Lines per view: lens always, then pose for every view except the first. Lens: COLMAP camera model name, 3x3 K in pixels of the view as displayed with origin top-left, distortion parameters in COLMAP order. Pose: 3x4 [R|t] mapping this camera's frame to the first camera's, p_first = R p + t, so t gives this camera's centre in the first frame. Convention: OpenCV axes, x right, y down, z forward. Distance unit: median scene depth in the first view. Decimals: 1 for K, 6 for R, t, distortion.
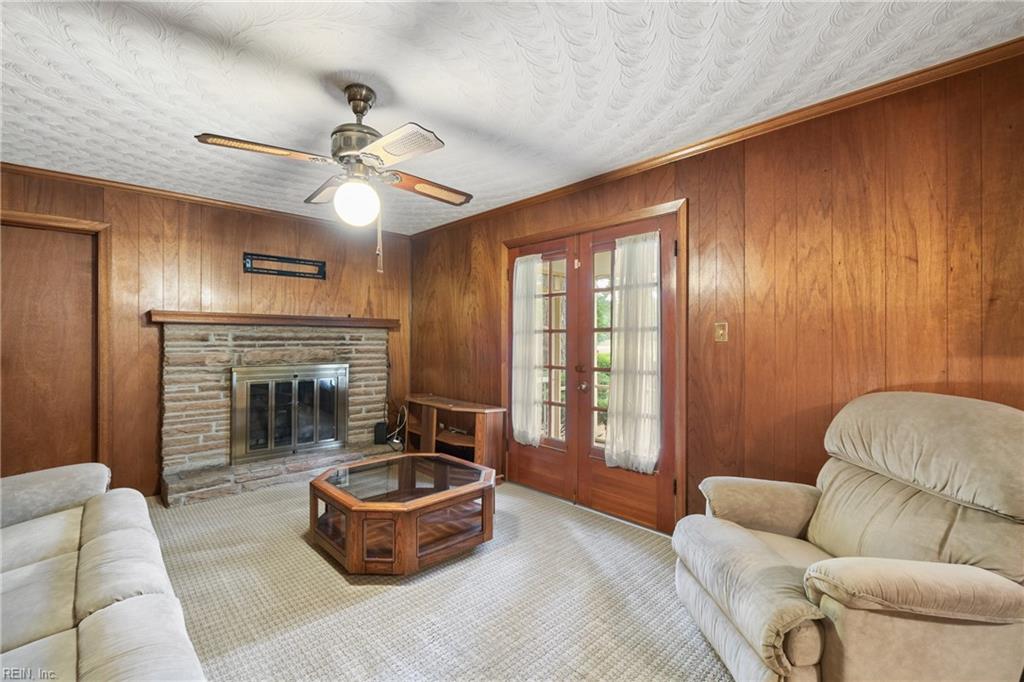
lens RADIAL K [[447.2, 0, 512.0], [0, 447.2, 341.0], [0, 0, 1]] dist [-0.002227, -0.000509]
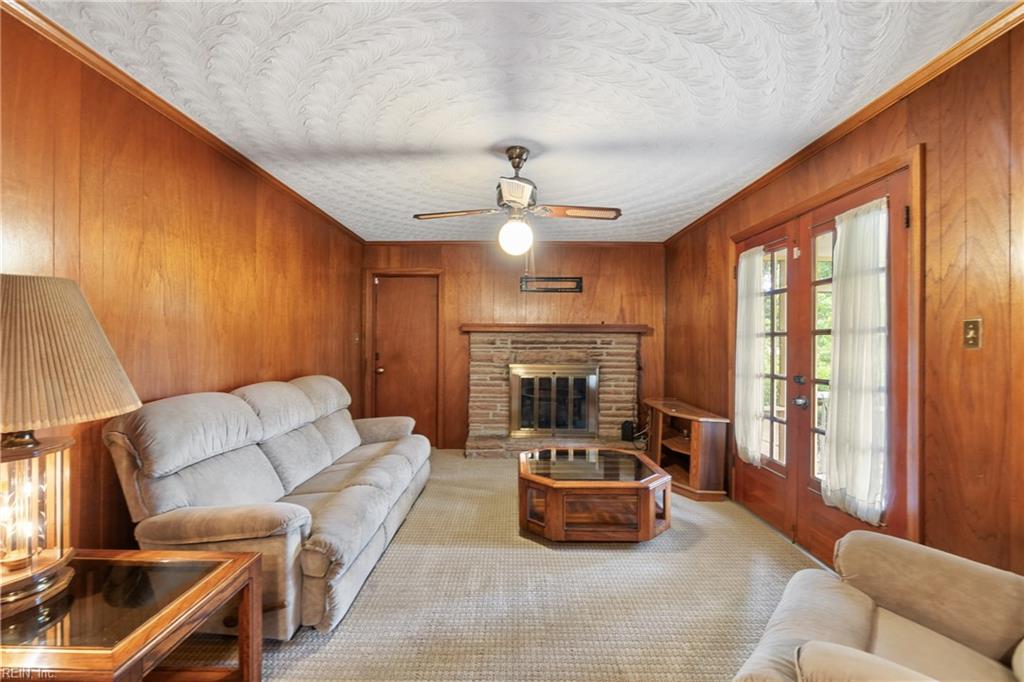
lens RADIAL K [[443.7, 0, 507.7], [0, 443.7, 342.1], [0, 0, 1]] dist [-0.000837, -0.000323]
pose [[0.721506, 0.000248, -0.692408, 0.306347], [-0.005743, 0.999968, -0.005626, 0.000549], [0.692385, 0.008036, 0.721484, 0.036312]]
